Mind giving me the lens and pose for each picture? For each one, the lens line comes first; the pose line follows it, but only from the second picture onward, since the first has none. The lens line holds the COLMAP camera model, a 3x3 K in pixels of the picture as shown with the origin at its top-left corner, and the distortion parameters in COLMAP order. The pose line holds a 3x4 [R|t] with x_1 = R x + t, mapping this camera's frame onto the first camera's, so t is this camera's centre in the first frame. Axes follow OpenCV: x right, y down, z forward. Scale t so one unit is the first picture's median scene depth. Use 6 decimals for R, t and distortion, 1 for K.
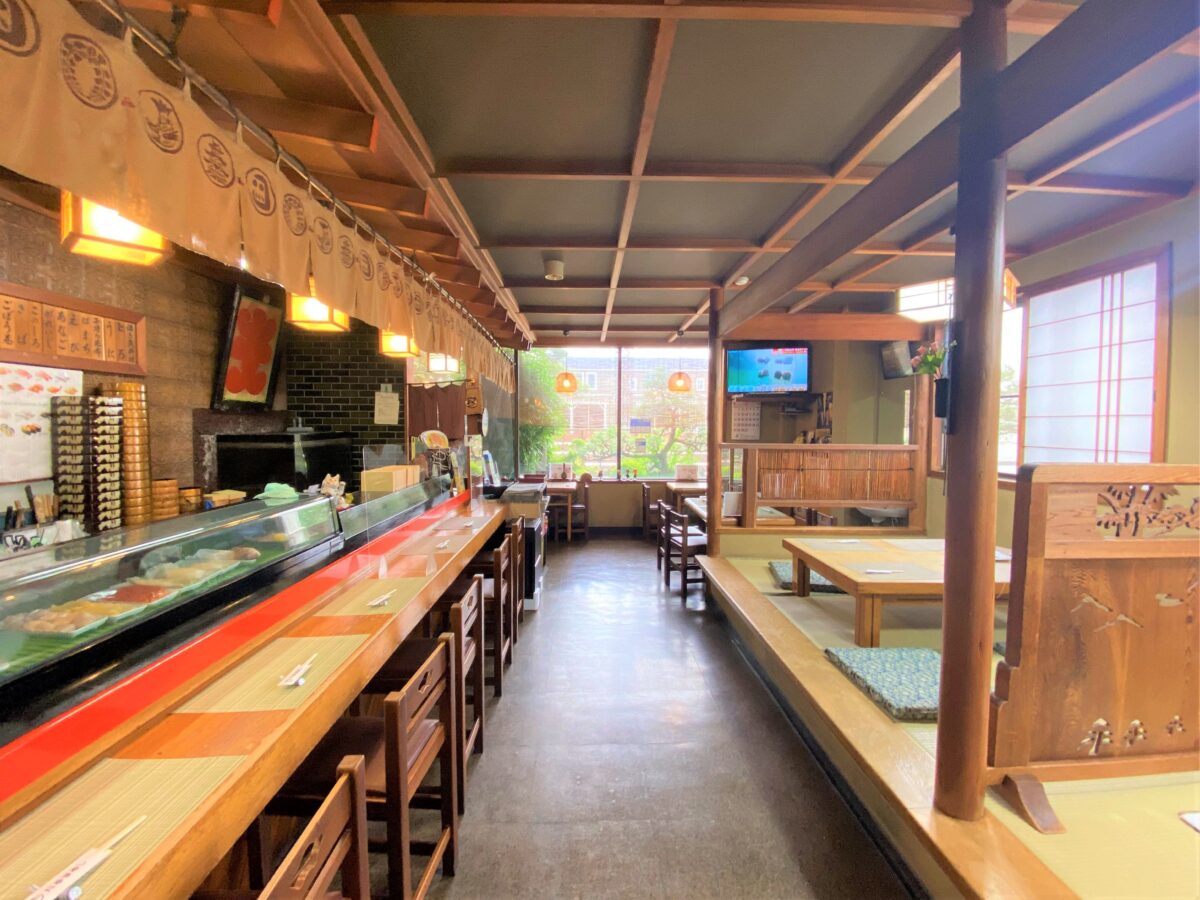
lens RADIAL K [[493.1, 0, 601.1], [0, 493.1, 444.3], [0, 0, 1]] dist [0.019839, -0.020825]
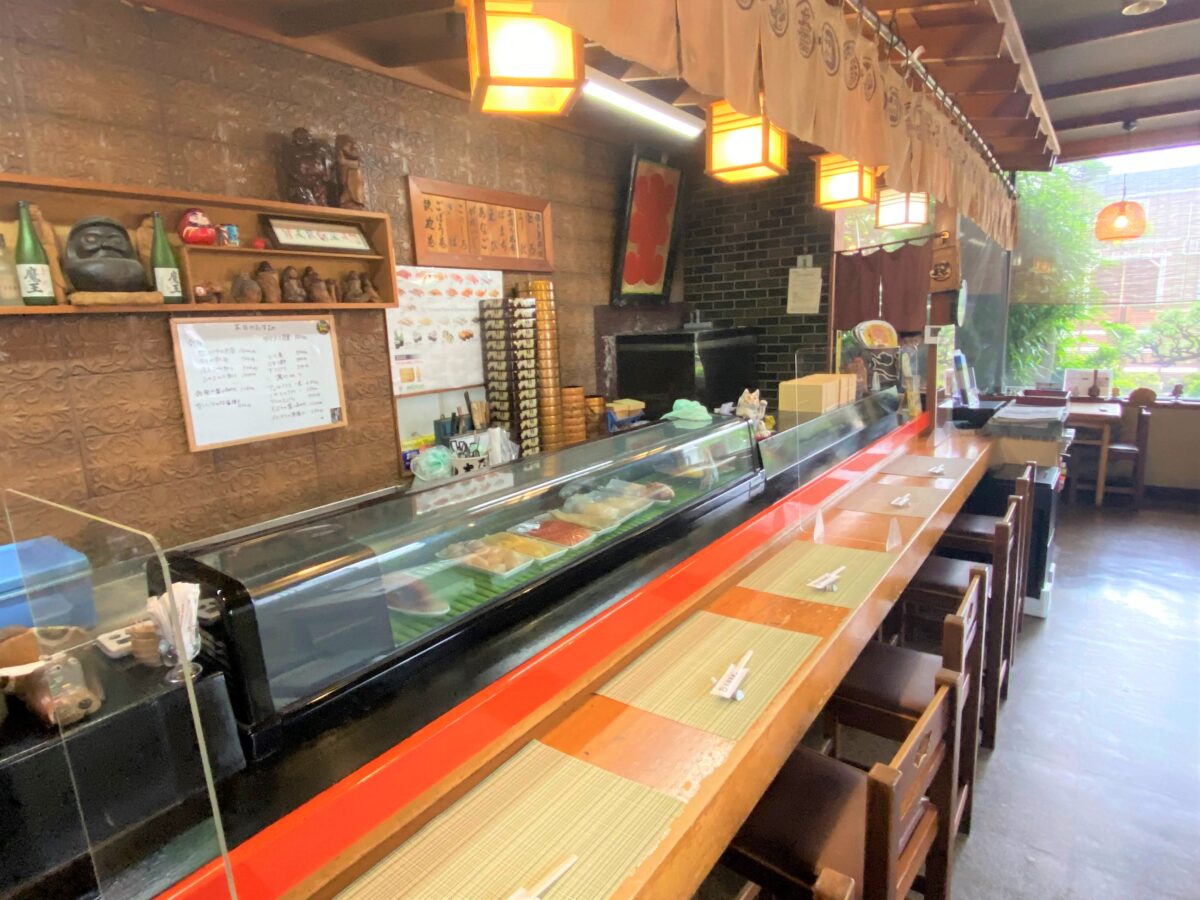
lens RADIAL K [[670.0, 0, 600.0], [0, 670.0, 450.0], [0, 0, 1]] dist [0.001946, -0.000906]
pose [[0.780503, 0.081878, -0.619767, -0.076494], [0.020668, 0.987464, 0.156483, -0.006894], [0.624811, -0.134945, 0.769026, 0.074979]]
